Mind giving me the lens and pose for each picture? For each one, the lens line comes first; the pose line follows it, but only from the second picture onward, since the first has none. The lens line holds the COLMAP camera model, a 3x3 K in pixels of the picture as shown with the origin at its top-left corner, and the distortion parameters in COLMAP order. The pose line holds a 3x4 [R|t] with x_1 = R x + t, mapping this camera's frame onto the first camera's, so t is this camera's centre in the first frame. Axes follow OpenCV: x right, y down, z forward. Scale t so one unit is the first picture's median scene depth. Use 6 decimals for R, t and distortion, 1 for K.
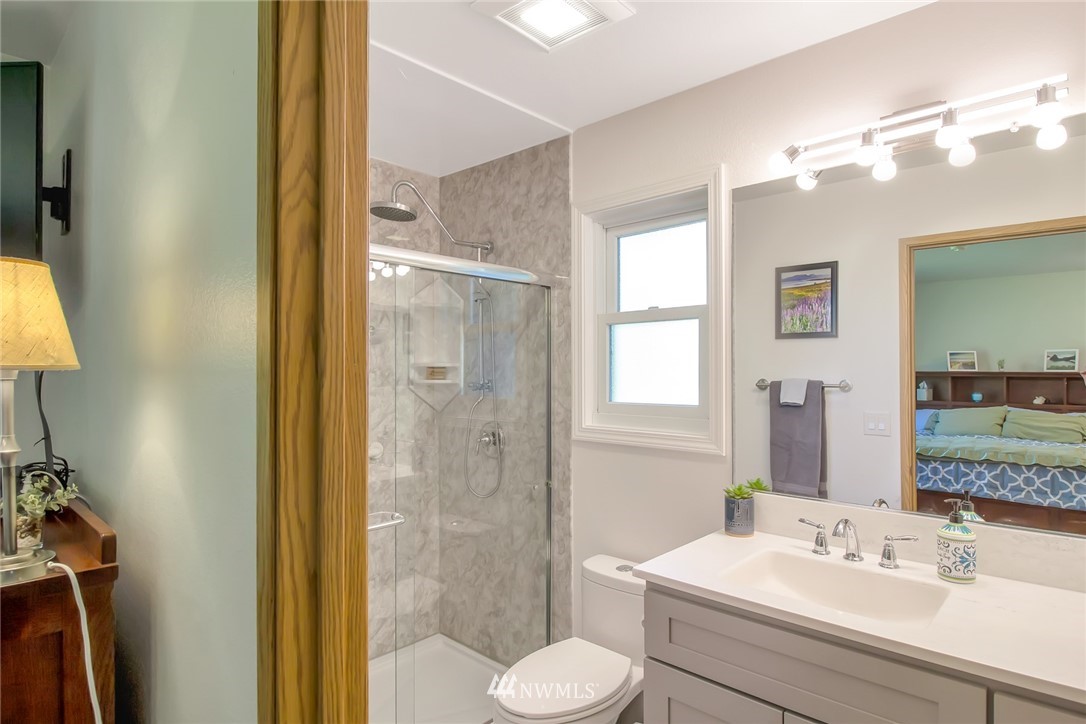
lens RADIAL K [[603.3, 0, 543.6], [0, 603.3, 363.1], [0, 0, 1]] dist [0.001733, 0.000319]
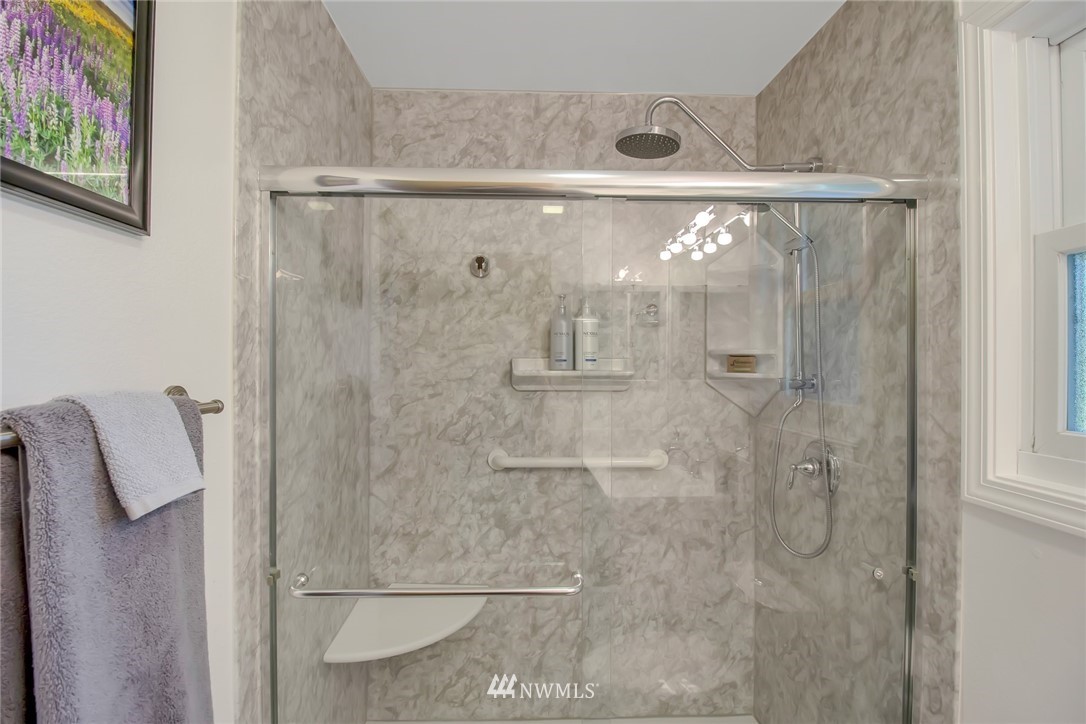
lens RADIAL K [[506.4, 0, 537.1], [0, 506.4, 359.5], [0, 0, 1]] dist [-0.008822, -0.005426]
pose [[0.702075, 0.005190, -0.712084, 0.087176], [-0.002747, 0.999986, 0.004580, 0.010749], [0.712098, -0.001259, 0.702079, 0.432371]]
